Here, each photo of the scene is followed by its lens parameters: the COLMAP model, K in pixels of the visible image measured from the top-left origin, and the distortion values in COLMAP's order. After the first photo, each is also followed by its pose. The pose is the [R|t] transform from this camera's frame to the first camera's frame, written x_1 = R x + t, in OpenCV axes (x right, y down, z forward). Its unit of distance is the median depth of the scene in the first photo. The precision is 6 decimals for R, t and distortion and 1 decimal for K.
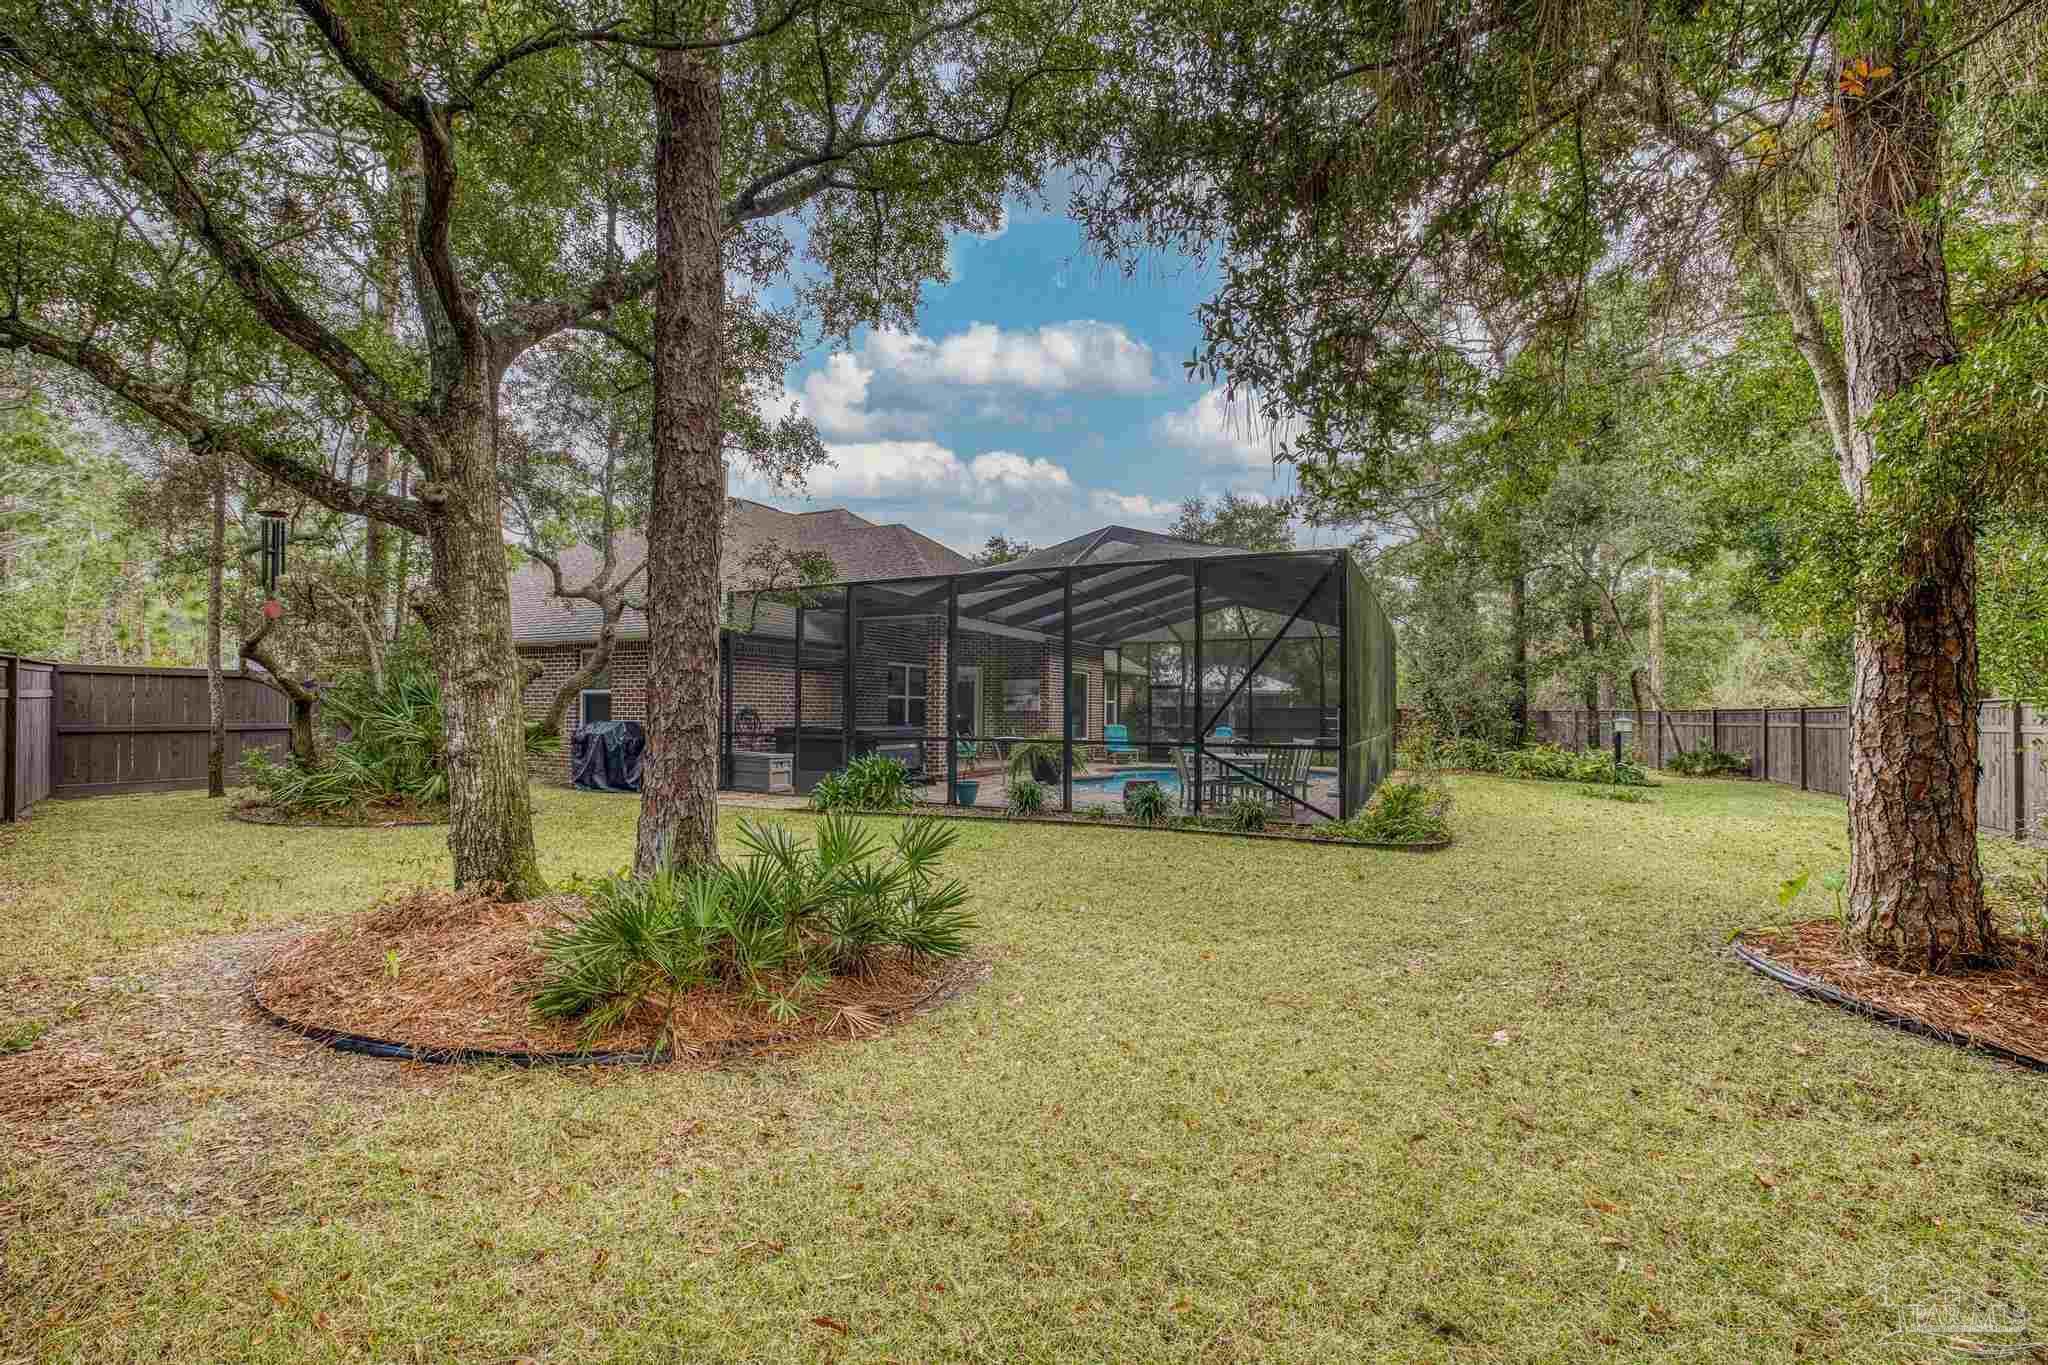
lens RADIAL K [[899.2, 0, 1017.4], [0, 899.2, 695.5], [0, 0, 1]] dist [-0.049192, 0.018374]
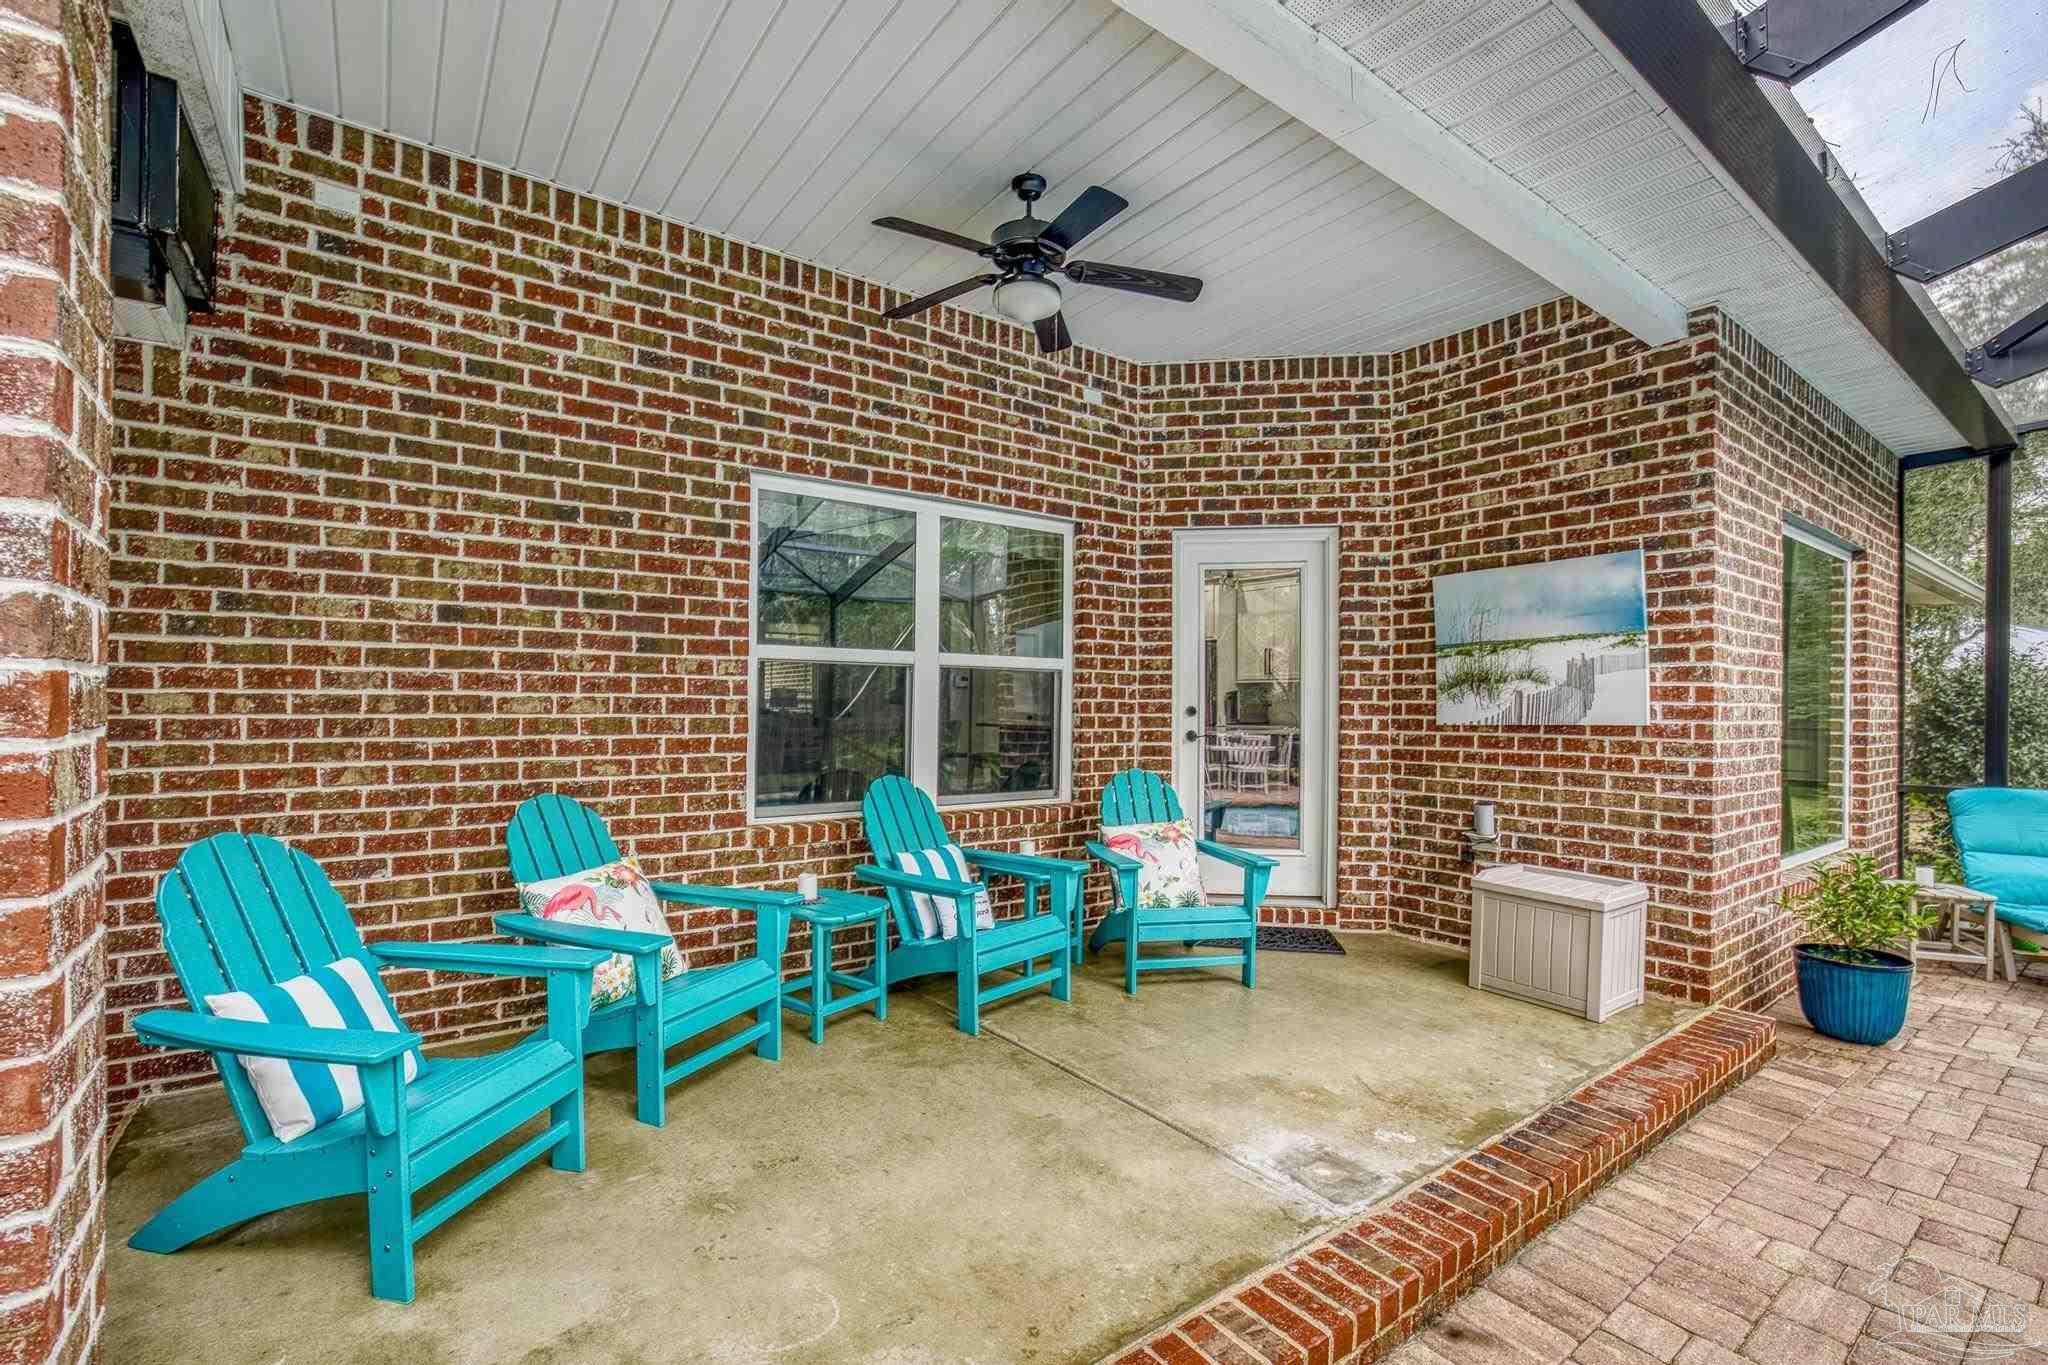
lens RADIAL K [[899.2, 0, 1019.6], [0, 899.2, 708.7], [0, 0, 1]] dist [-0.049192, 0.018374]
pose [[0.883001, 0.004302, -0.469351, -0.003260], [0.004587, 0.999831, 0.017795, 0.009458], [0.469348, -0.017866, 0.882833, 0.775478]]
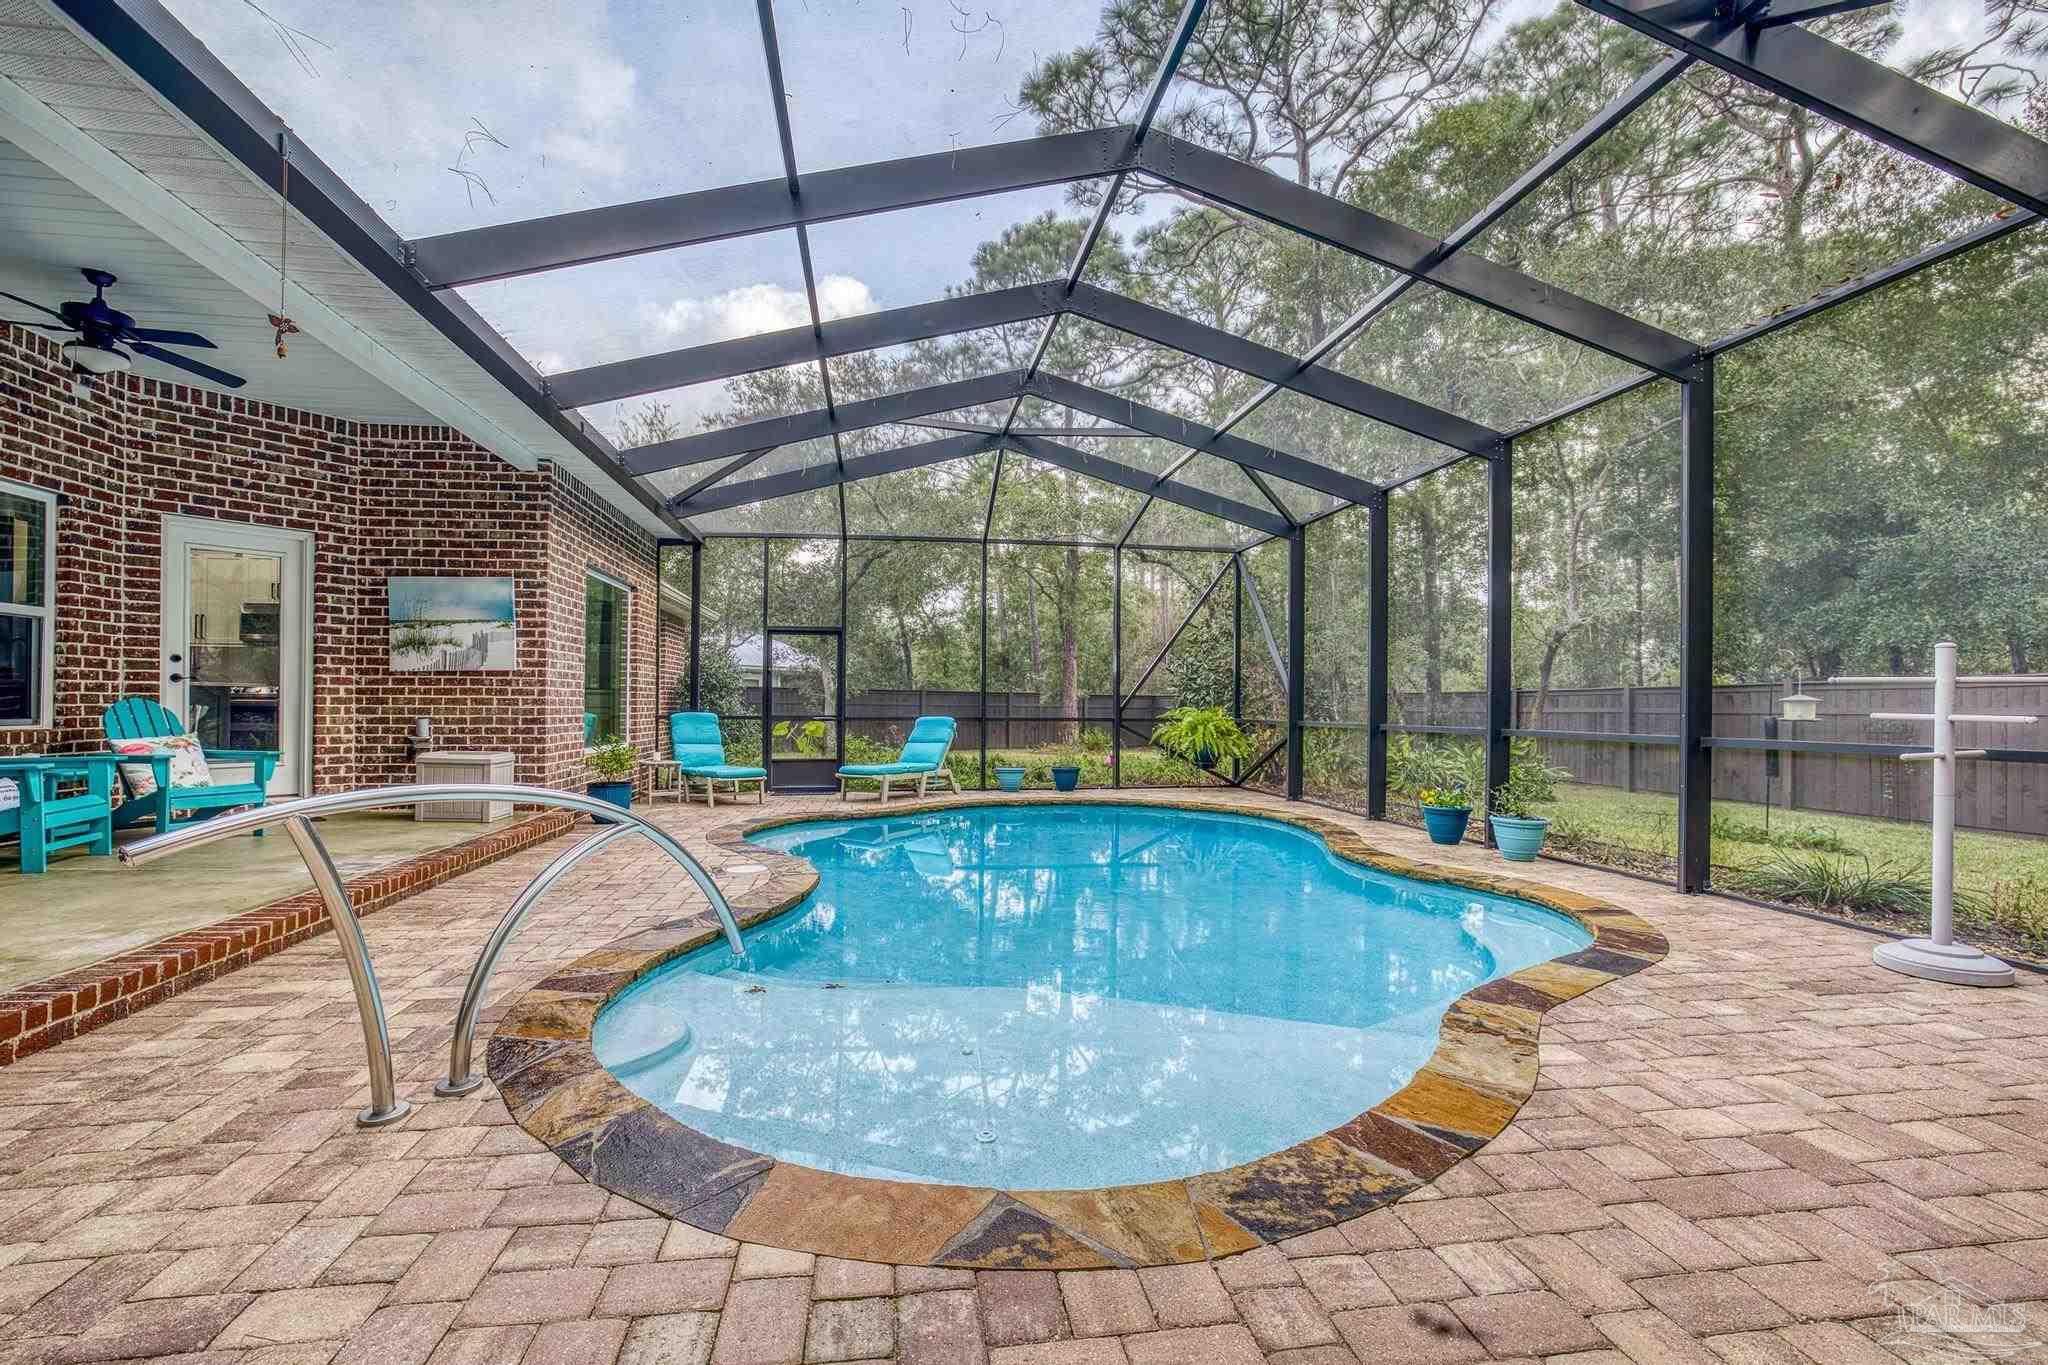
lens RADIAL K [[899.2, 0, 1021.2], [0, 899.2, 699.3], [0, 0, 1]] dist [-0.049192, 0.018374]
pose [[0.822020, 0.005445, 0.569433, -0.008337], [-0.013546, 0.999858, 0.009994, 0.021306], [-0.569298, -0.015929, 0.821977, 0.608811]]
